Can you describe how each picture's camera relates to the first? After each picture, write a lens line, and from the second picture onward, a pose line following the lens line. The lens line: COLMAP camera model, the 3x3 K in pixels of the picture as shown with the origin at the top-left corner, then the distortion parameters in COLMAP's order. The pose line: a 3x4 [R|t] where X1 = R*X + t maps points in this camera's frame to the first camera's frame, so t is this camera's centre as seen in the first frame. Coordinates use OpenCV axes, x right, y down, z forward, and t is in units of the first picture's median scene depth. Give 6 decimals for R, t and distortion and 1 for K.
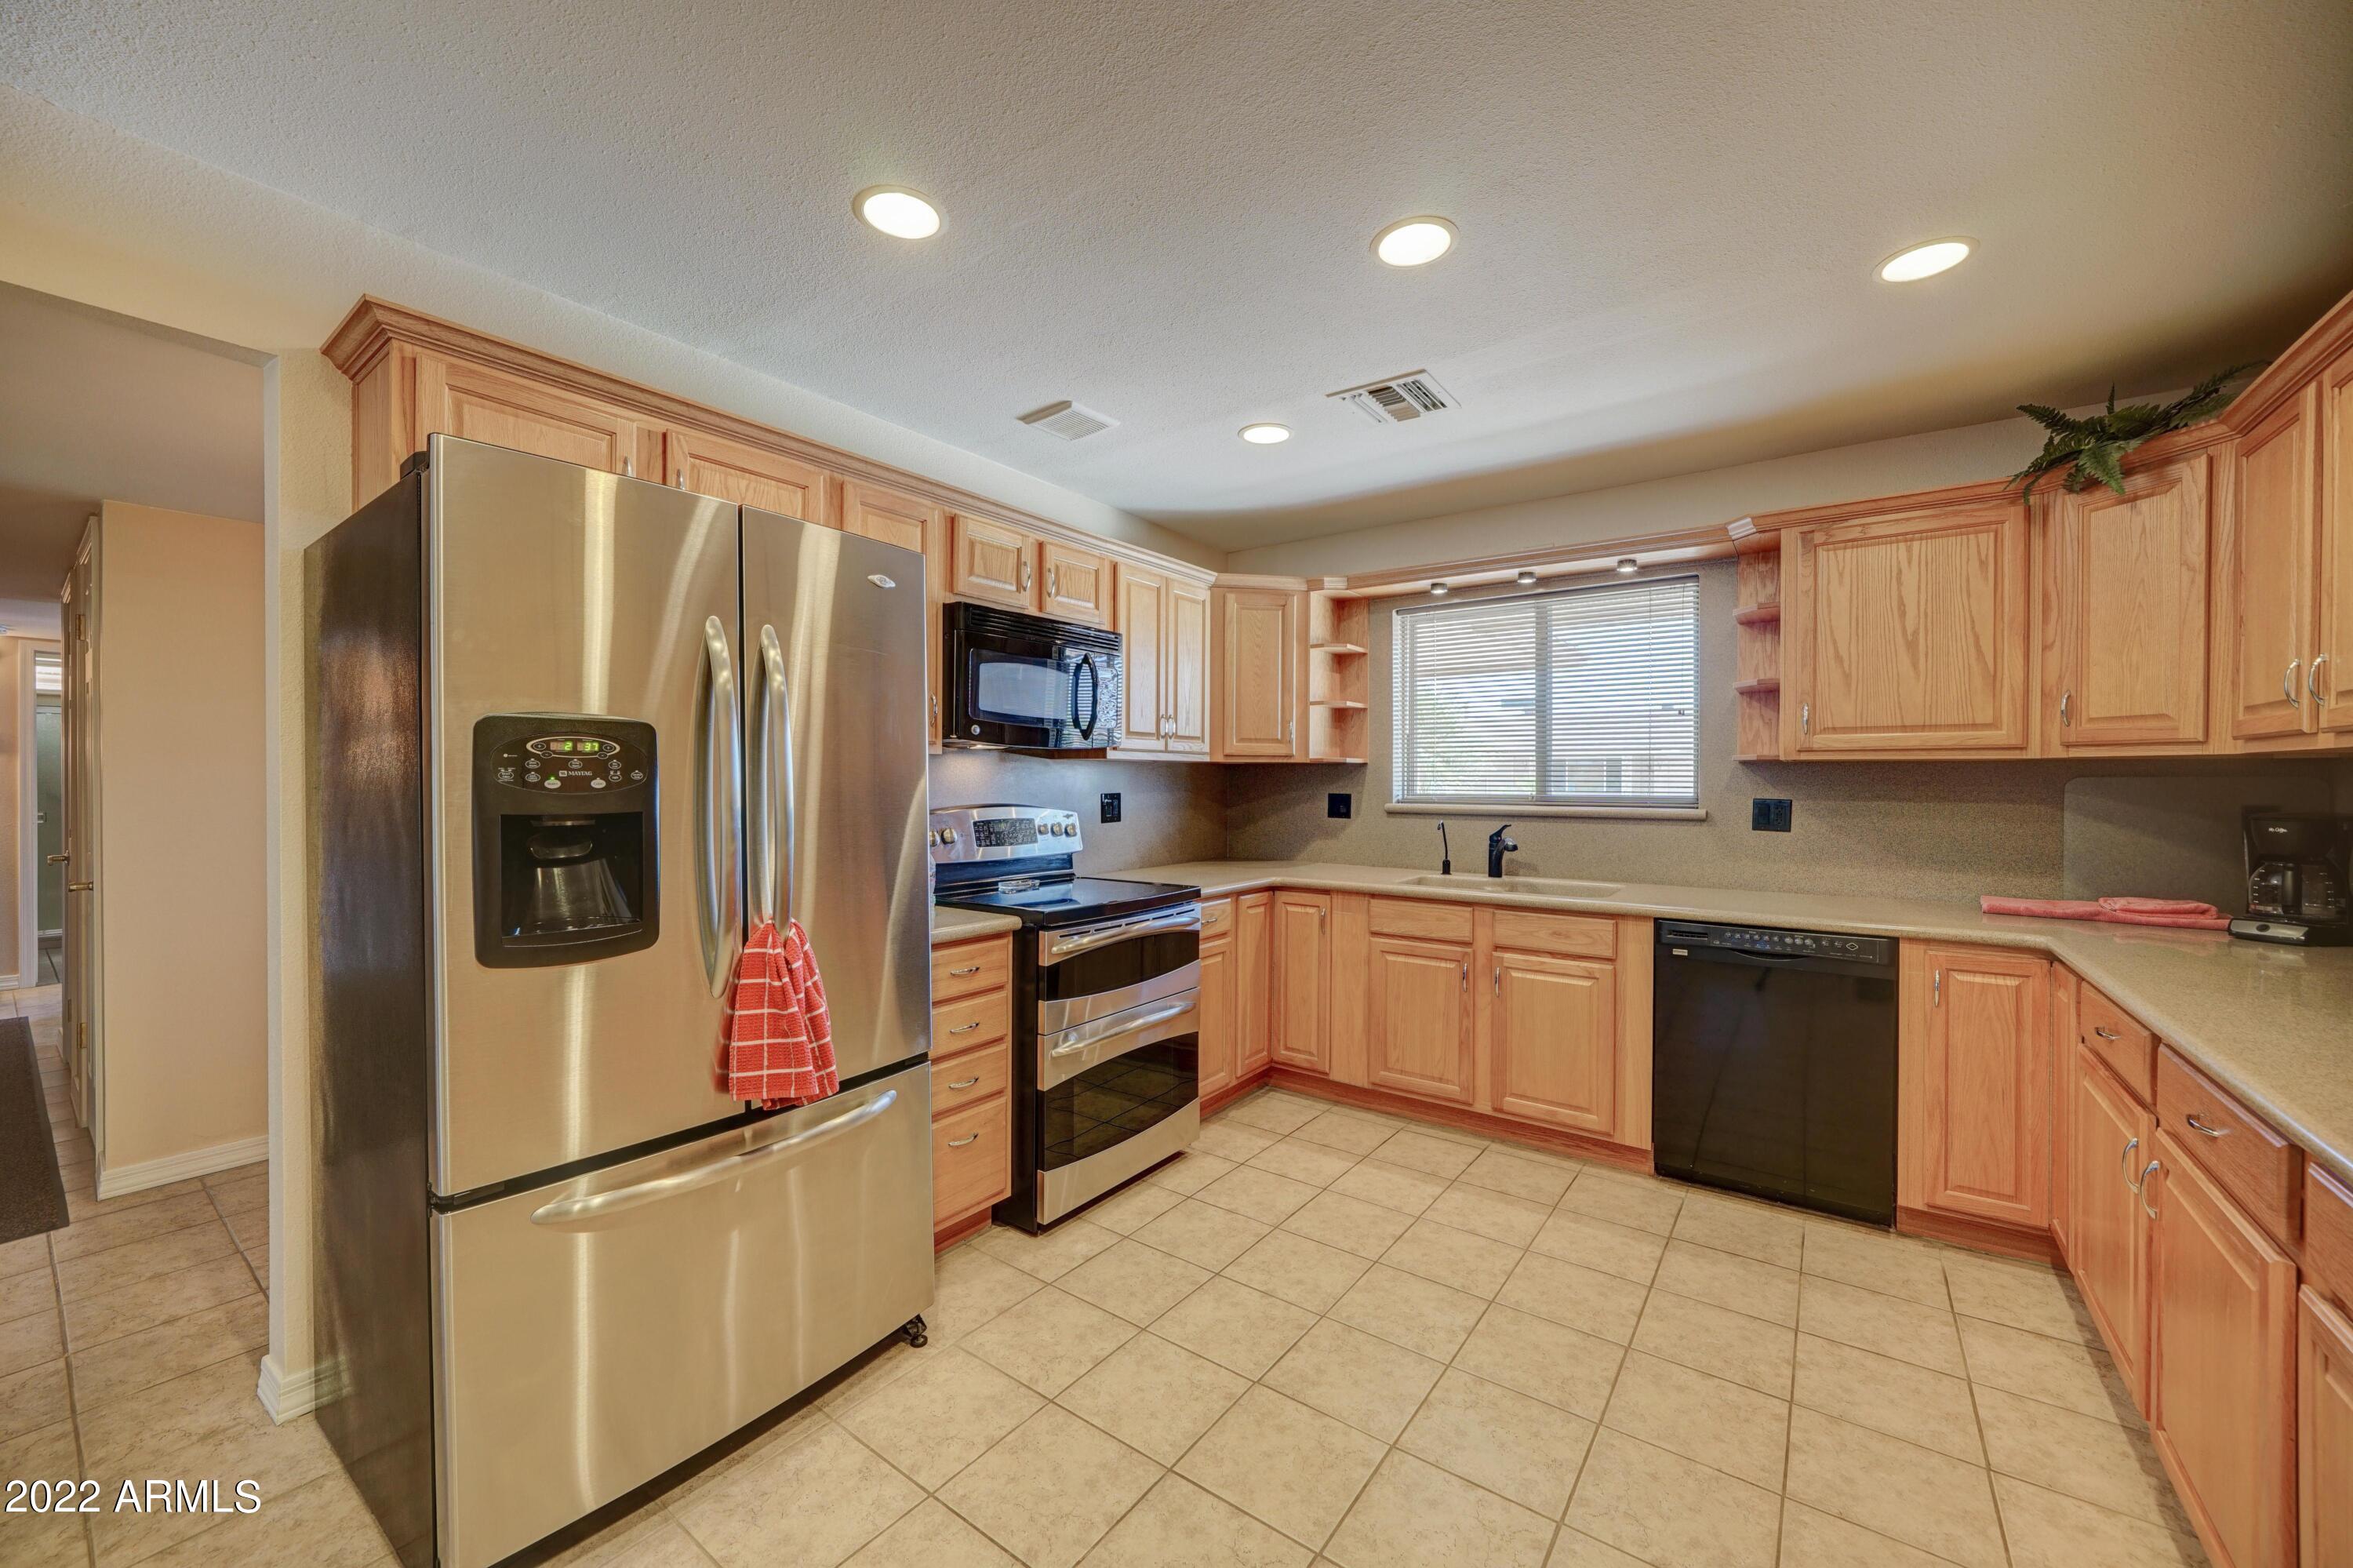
lens RADIAL K [[897.5, 0, 1176.5], [0, 897.5, 784.0], [0, 0, 1]] dist [-0.015974, -0.000015]
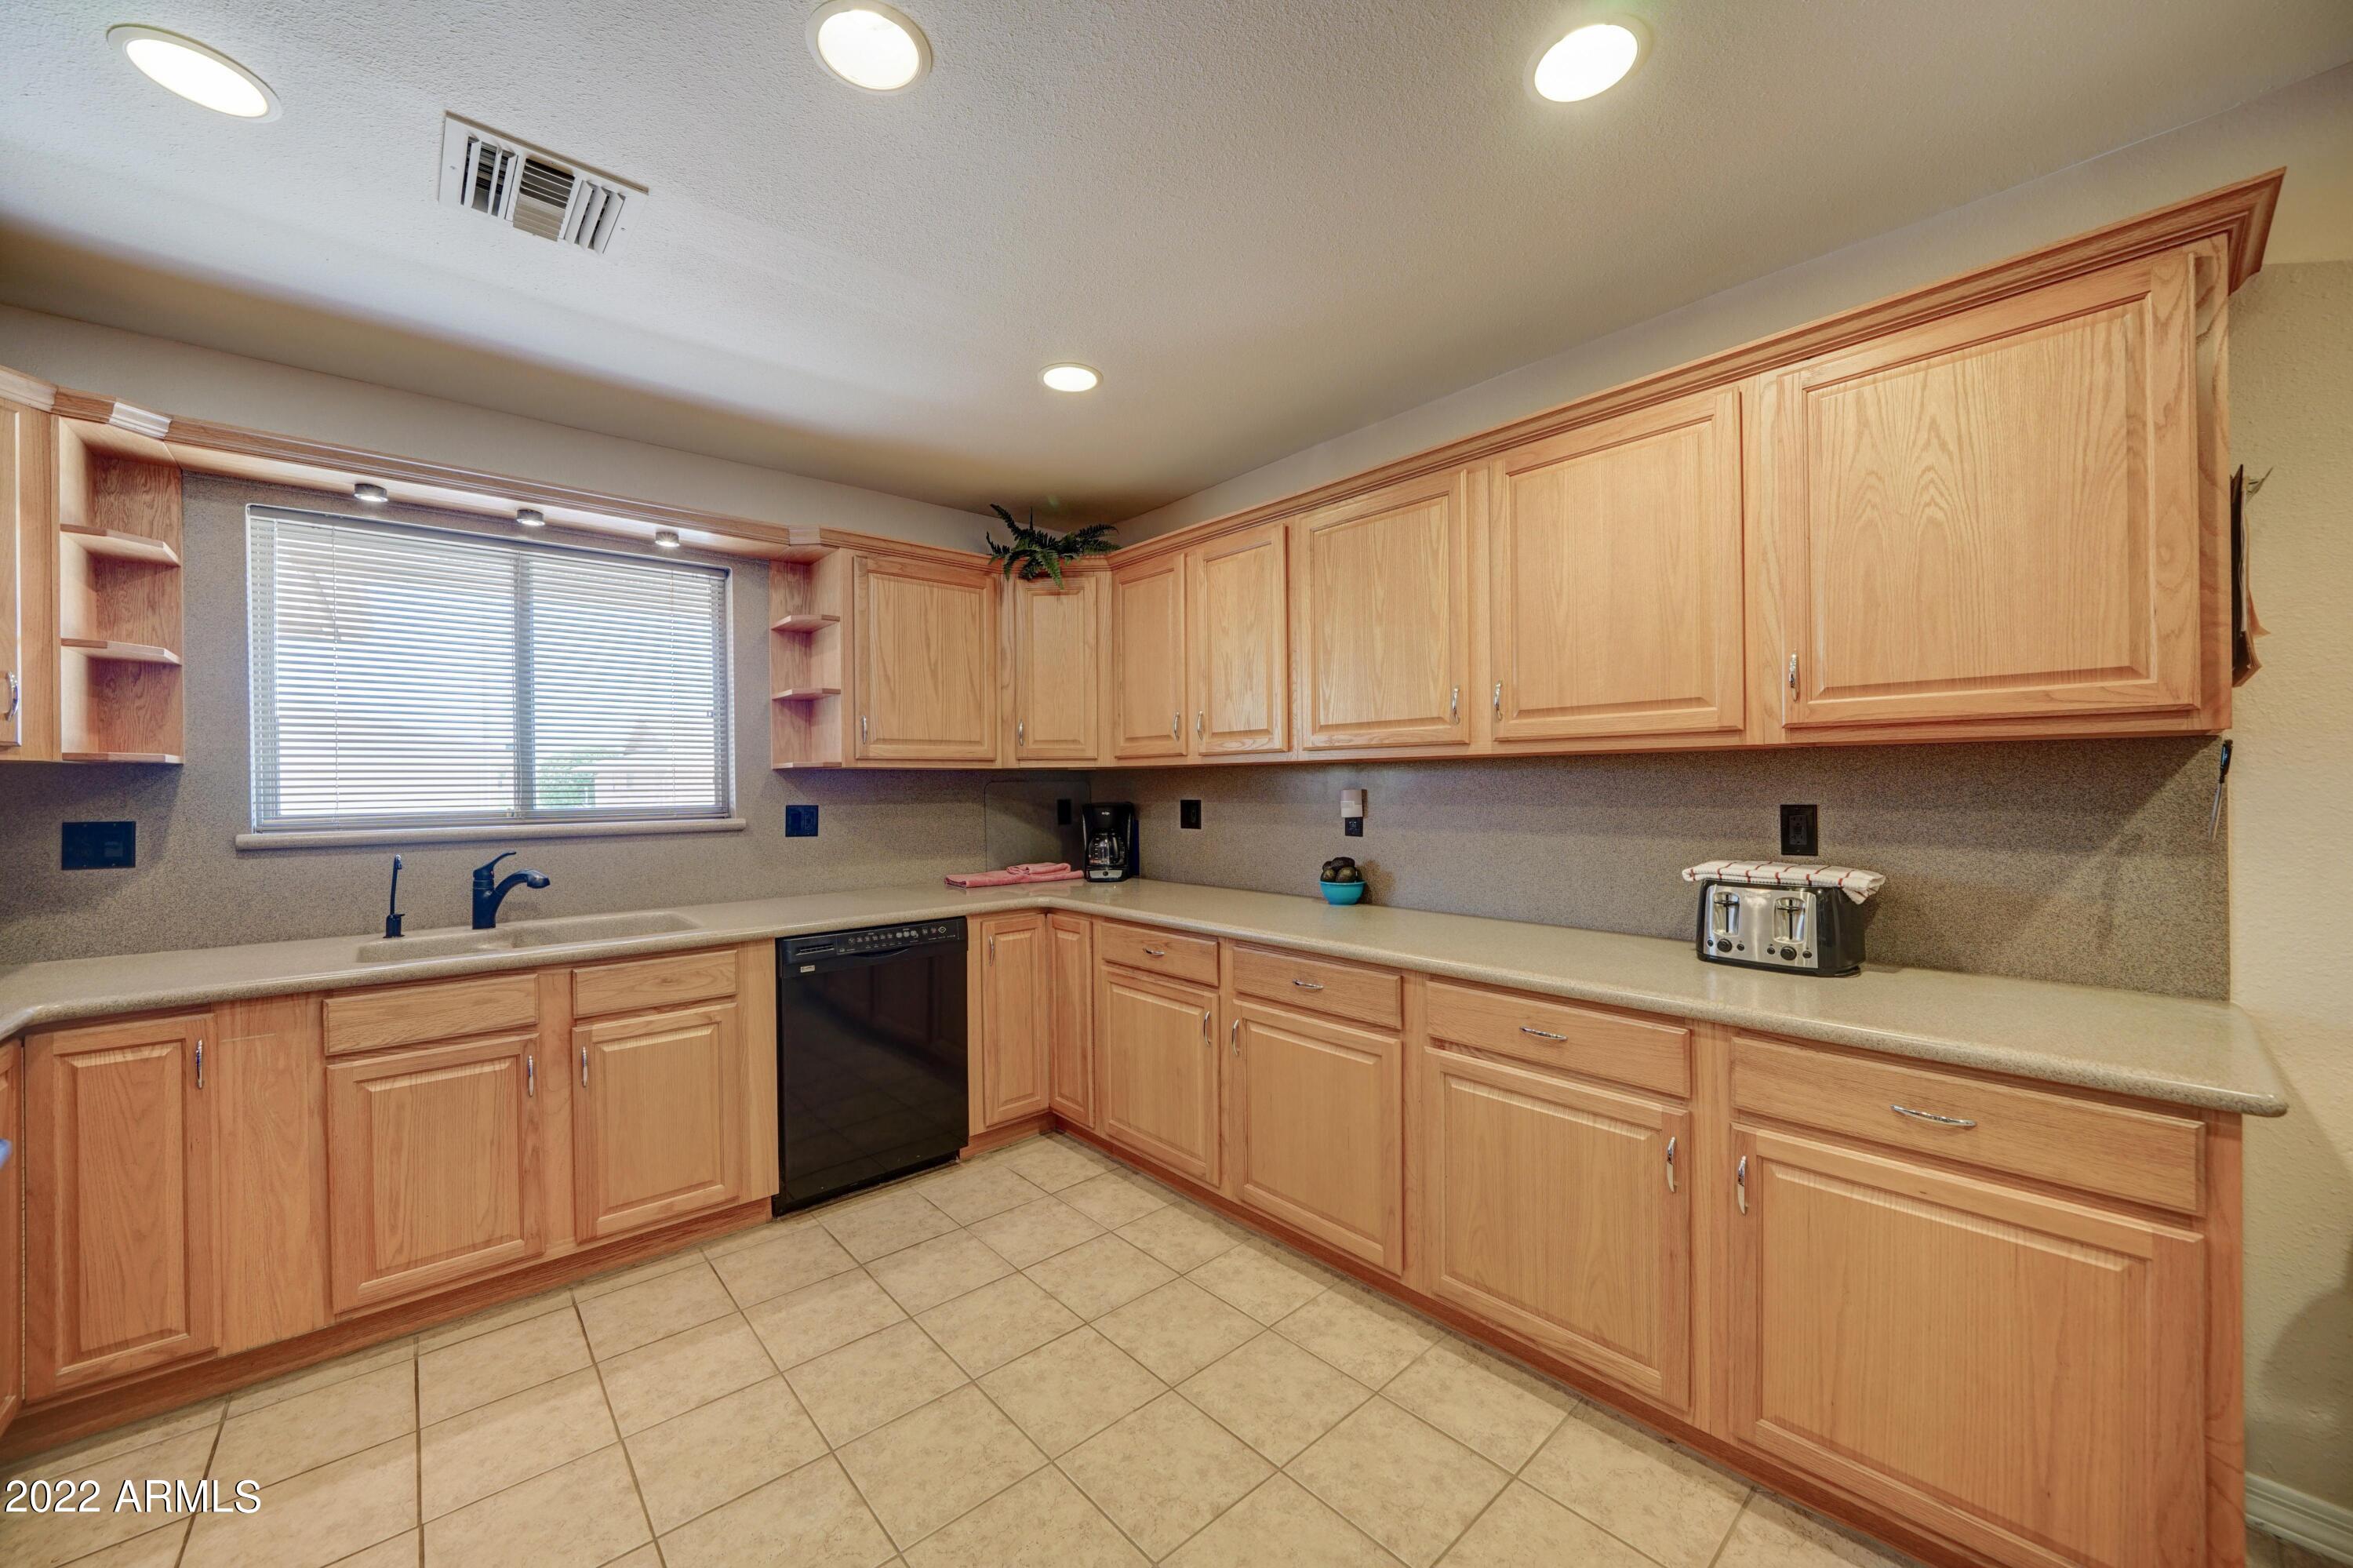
lens RADIAL K [[873.8, 0, 1164.5], [0, 873.8, 785.4], [0, 0, 1]] dist [-0.012871, 0.000202]
pose [[0.214251, -0.007528, 0.976750, -0.227760], [0.015141, 0.999876, 0.004385, -0.004151], [-0.976661, 0.013849, 0.214339, 0.379580]]
